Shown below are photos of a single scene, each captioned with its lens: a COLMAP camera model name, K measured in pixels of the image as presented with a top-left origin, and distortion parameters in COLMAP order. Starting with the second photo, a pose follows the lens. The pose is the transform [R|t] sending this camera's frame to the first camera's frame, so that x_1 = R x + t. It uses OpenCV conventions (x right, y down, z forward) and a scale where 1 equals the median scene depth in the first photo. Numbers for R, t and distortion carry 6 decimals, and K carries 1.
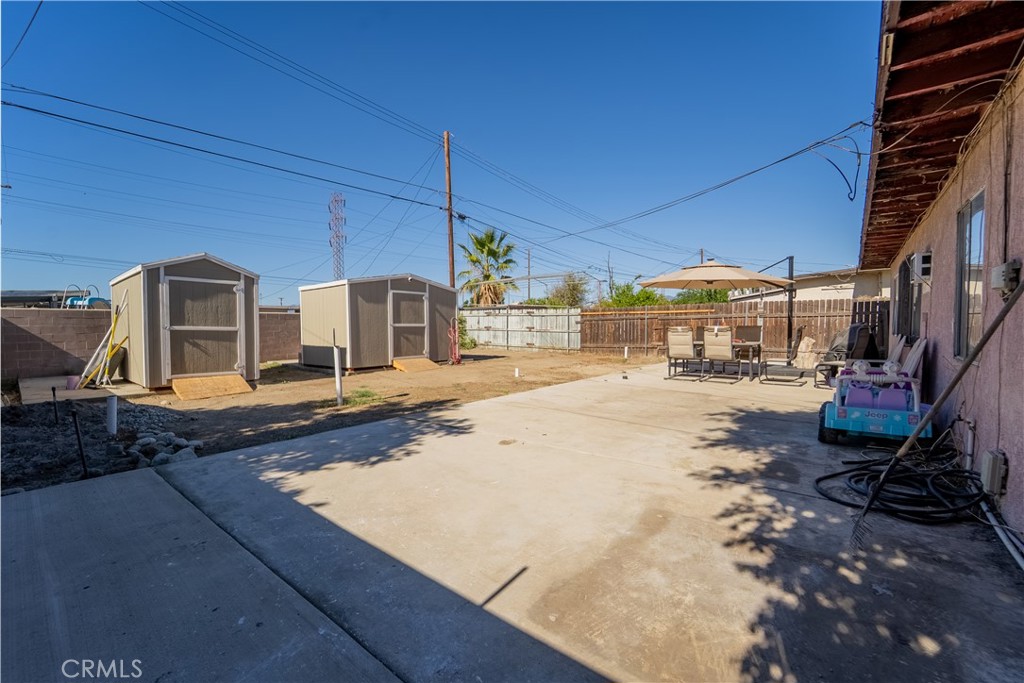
lens RADIAL K [[422.8, 0, 509.5], [0, 422.8, 346.7], [0, 0, 1]] dist [-0.019690, -0.000307]
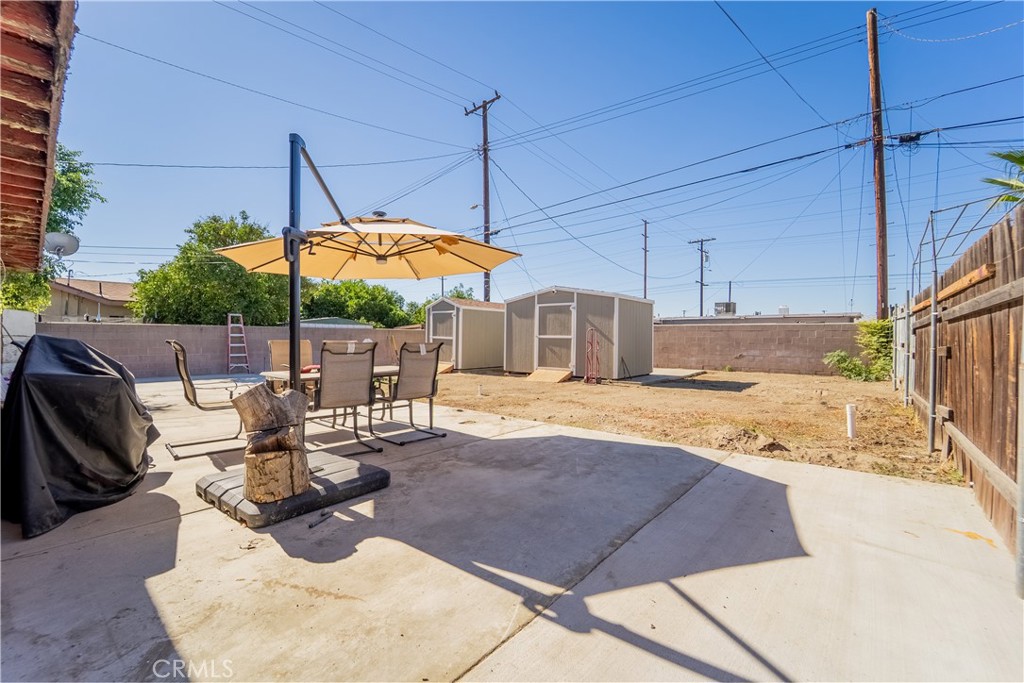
lens RADIAL K [[422.8, 0, 509.5], [0, 422.8, 346.7], [0, 0, 1]] dist [-0.019690, -0.000307]
pose [[-0.032465, 0.025980, -0.999135, 0.769673], [-0.055345, 0.998082, 0.027751, -0.049592], [0.997939, 0.056198, -0.030965, 0.919890]]
